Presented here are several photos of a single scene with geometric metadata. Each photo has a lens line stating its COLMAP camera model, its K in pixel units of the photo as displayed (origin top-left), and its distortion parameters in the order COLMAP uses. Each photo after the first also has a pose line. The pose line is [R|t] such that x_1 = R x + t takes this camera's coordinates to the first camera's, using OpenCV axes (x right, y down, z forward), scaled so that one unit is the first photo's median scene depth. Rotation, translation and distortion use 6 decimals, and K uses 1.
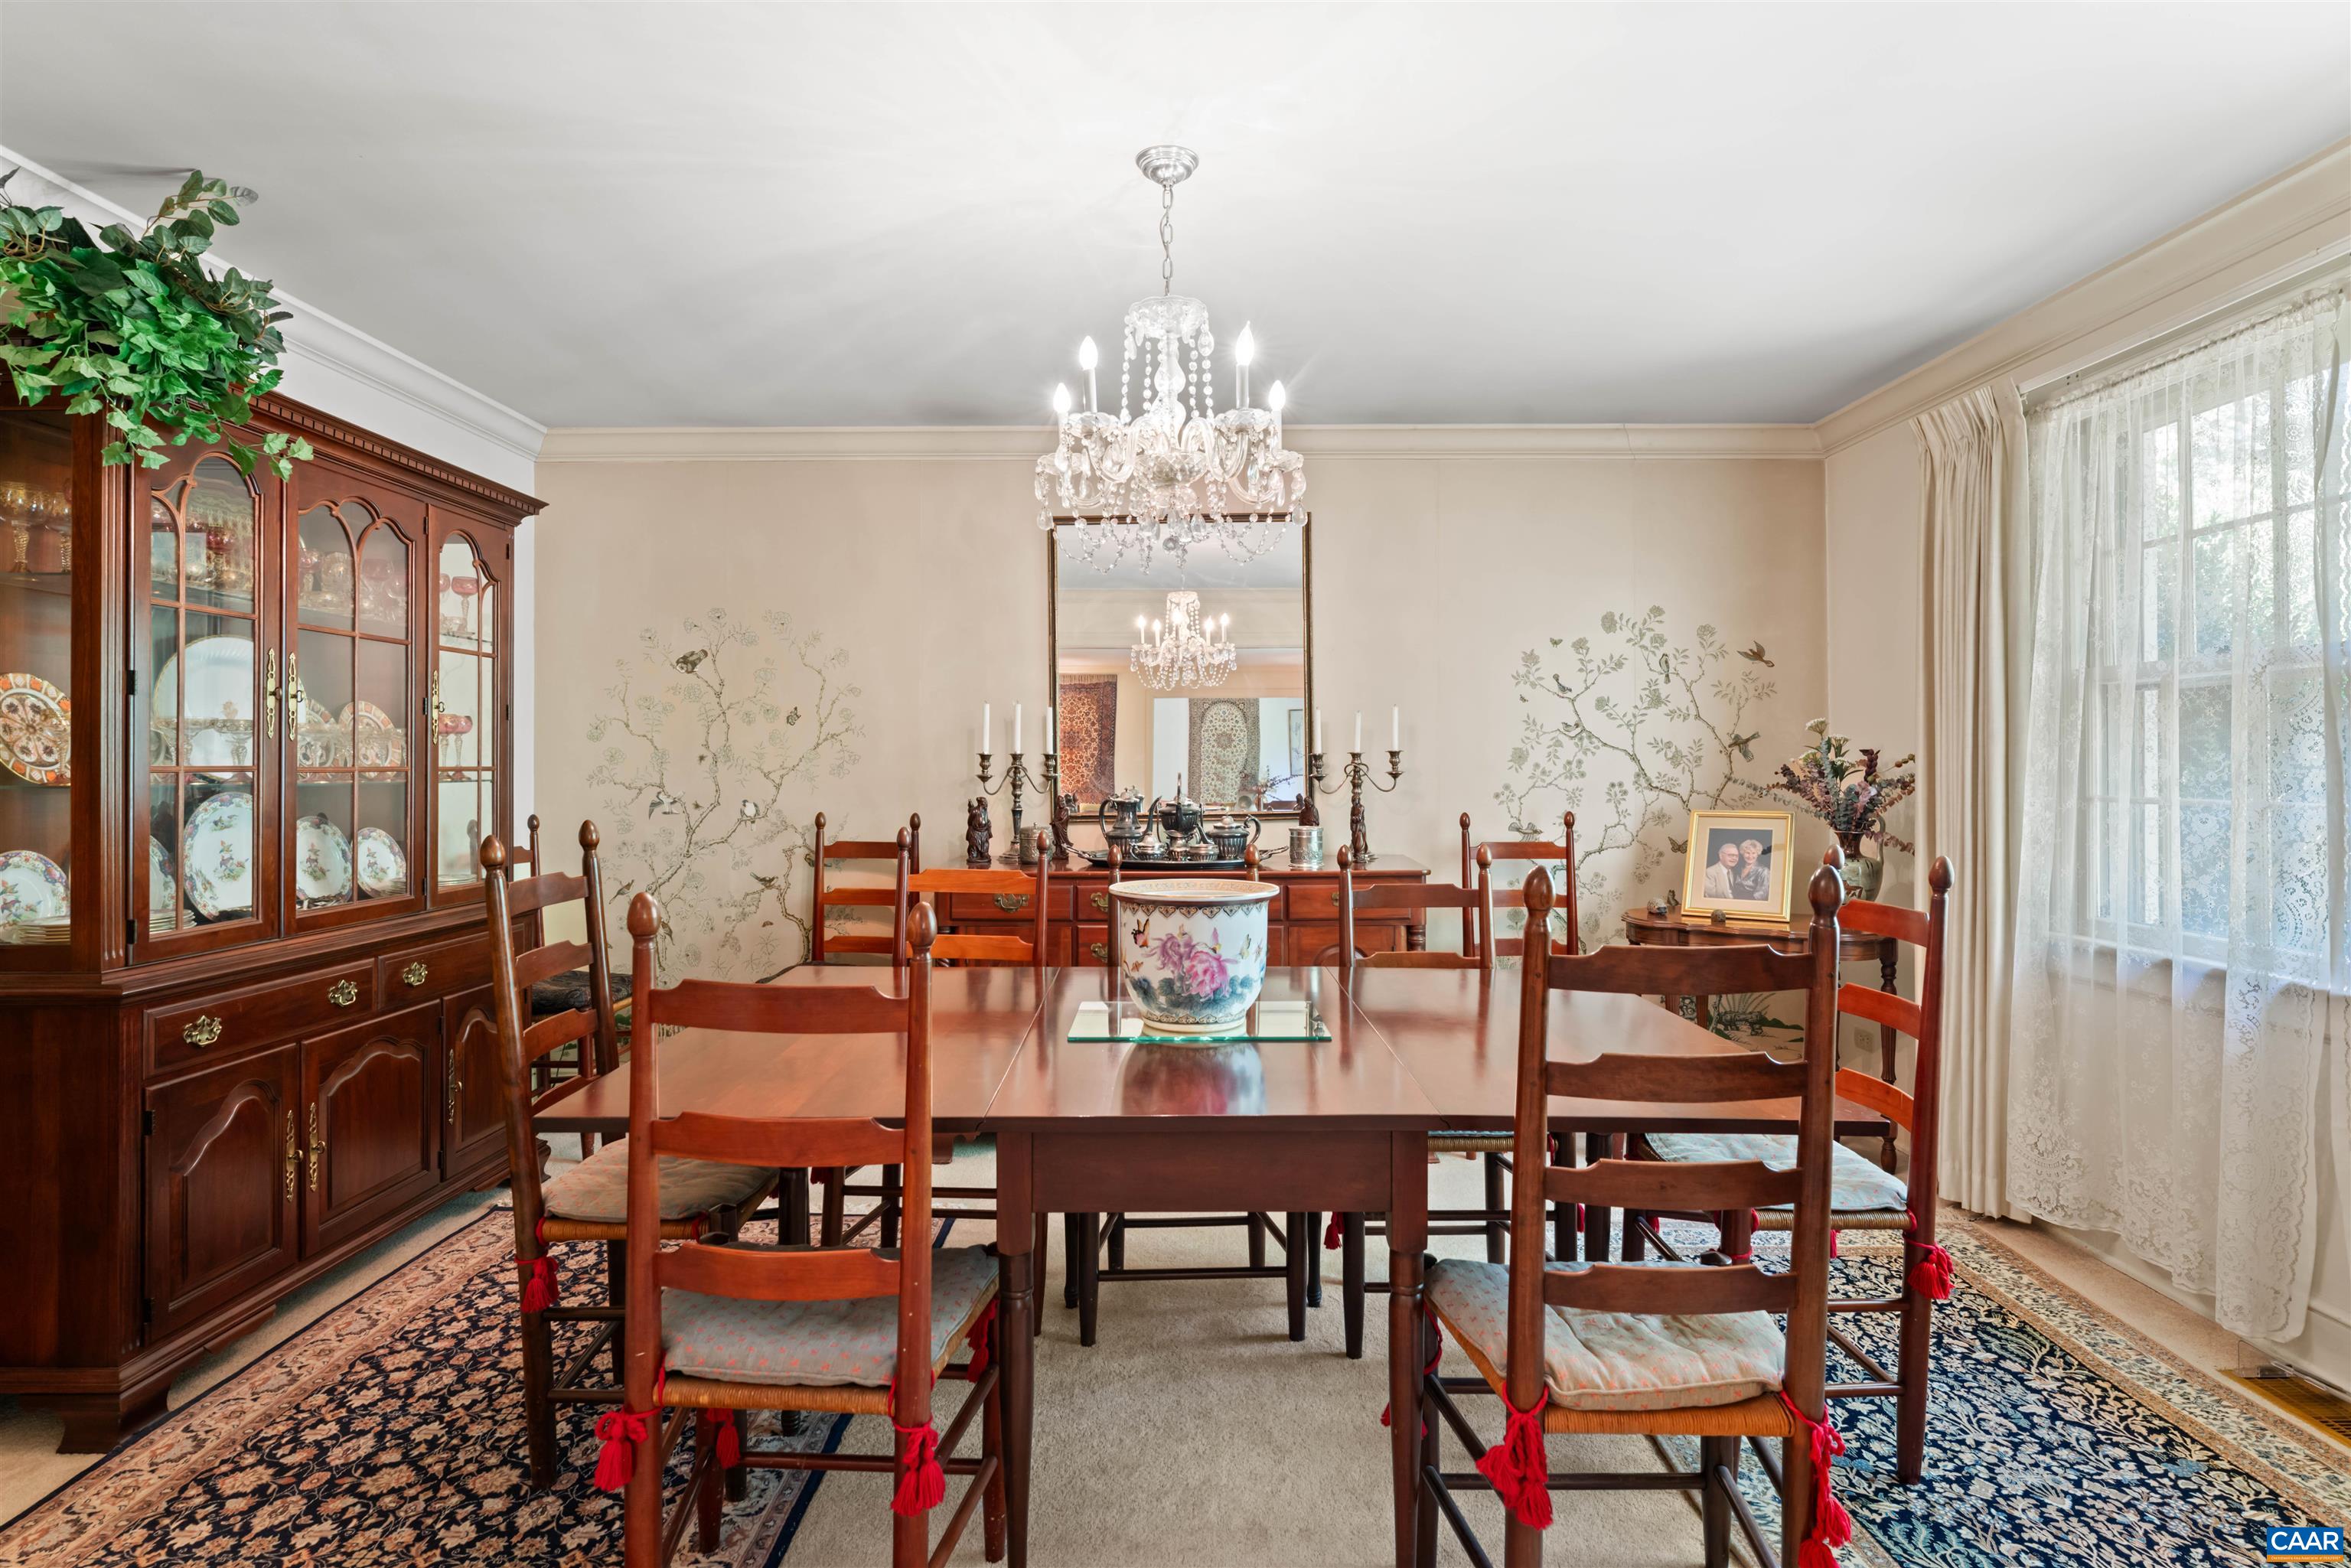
lens RADIAL K [[1220.3, 0, 1172.6], [0, 1220.3, 775.5], [0, 0, 1]] dist [-0.001483, -0.000058]
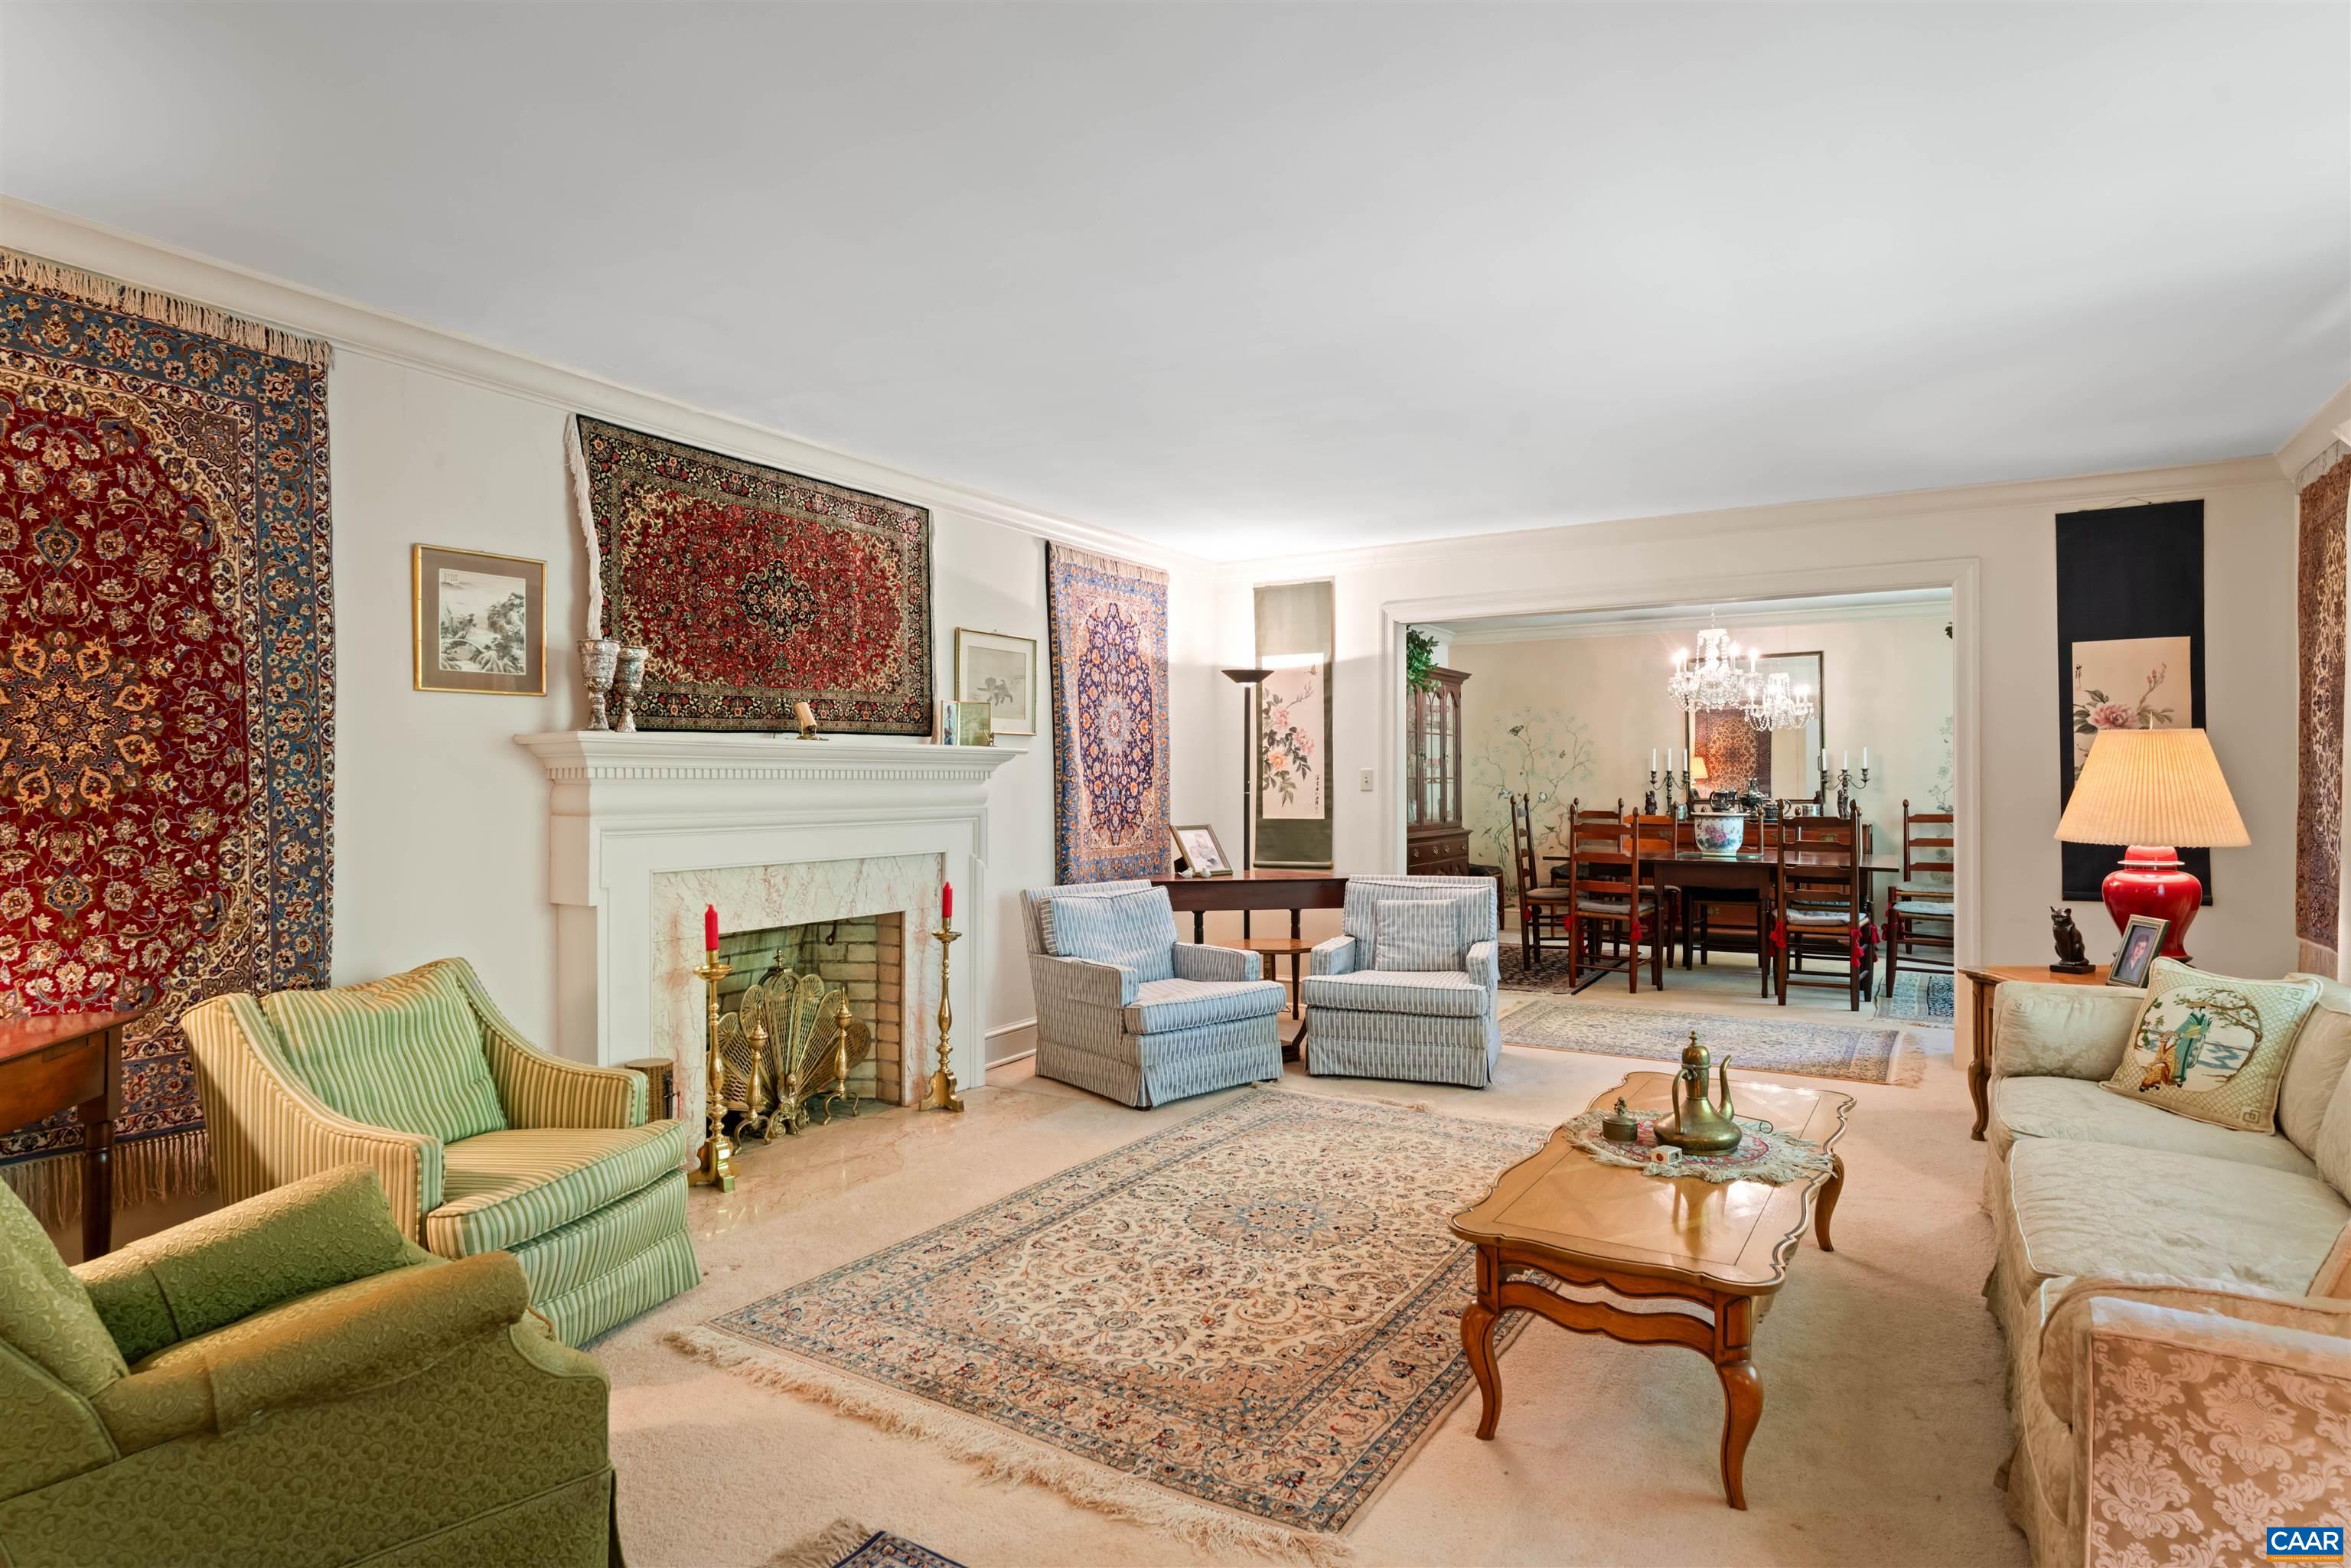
lens RADIAL K [[1320.8, 0, 1162.9], [0, 1320.8, 779.5], [0, 0, 1]] dist [-0.002210, -0.000168]
pose [[0.871705, -0.002326, -0.490026, 0.278370], [-0.000864, 0.999980, -0.006285, 0.014185], [0.490031, 0.005902, 0.871685, -1.732509]]
